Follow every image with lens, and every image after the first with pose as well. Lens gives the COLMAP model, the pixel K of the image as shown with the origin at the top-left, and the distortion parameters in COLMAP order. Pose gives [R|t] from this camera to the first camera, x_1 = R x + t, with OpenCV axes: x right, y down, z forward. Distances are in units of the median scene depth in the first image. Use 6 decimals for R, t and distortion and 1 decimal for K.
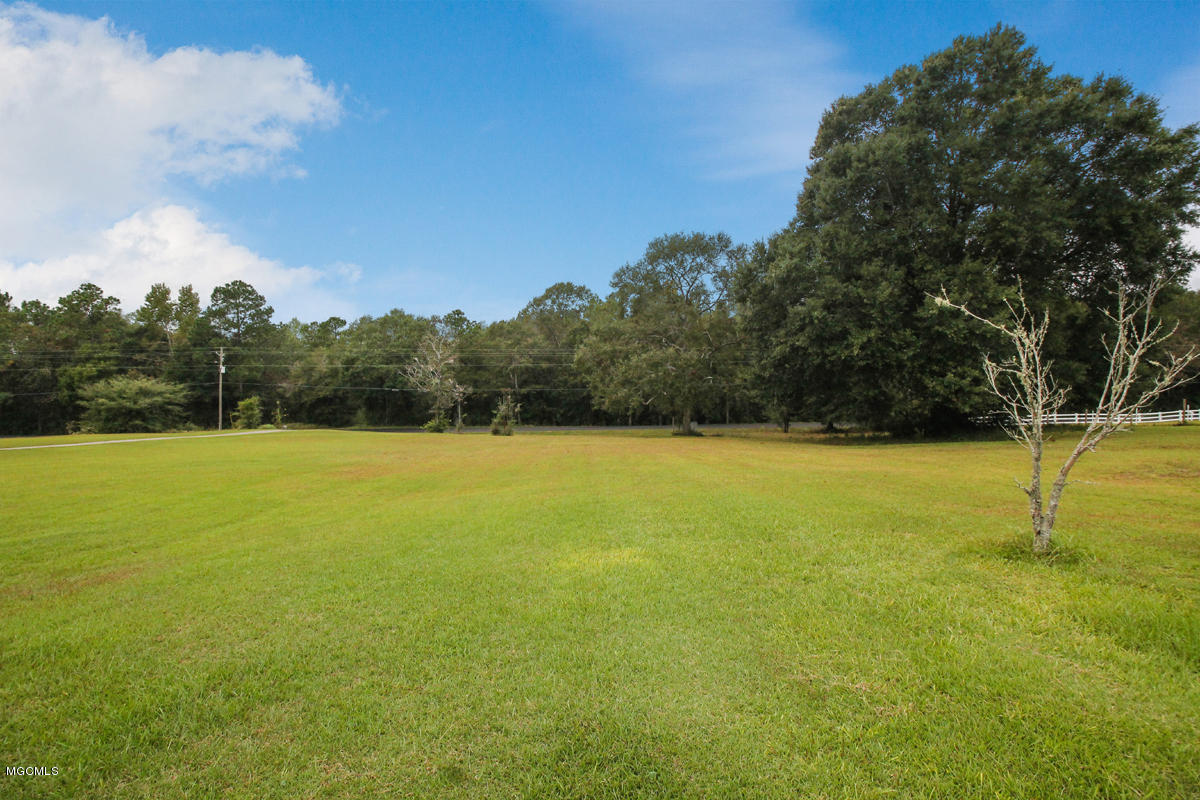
lens RADIAL K [[560.5, 0, 597.7], [0, 560.5, 383.6], [0, 0, 1]] dist [-0.001835, -0.012869]
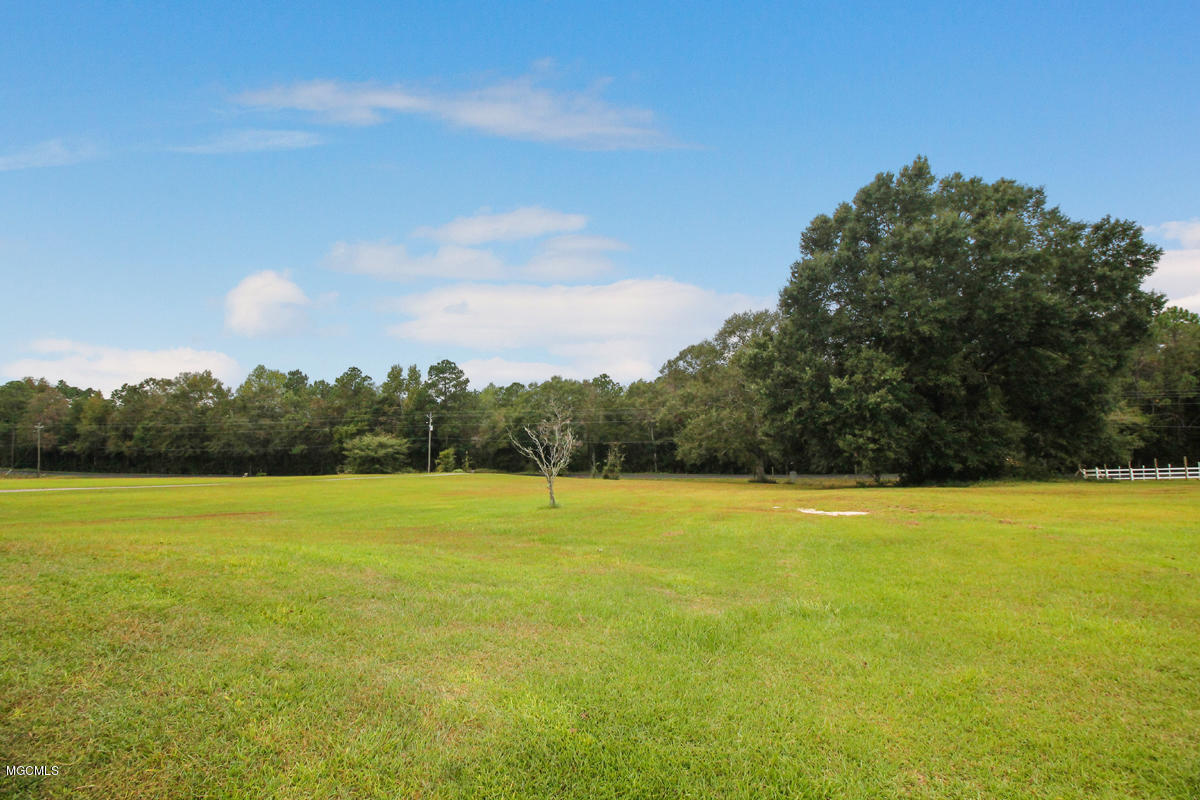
lens RADIAL K [[565.4, 0, 601.0], [0, 565.4, 388.9], [0, 0, 1]] dist [-0.000957, -0.011743]
pose [[0.942522, -0.035340, -0.332269, 0.162489], [0.010322, 0.996996, -0.076760, -0.009504], [0.333984, 0.068919, 0.940056, -0.147107]]
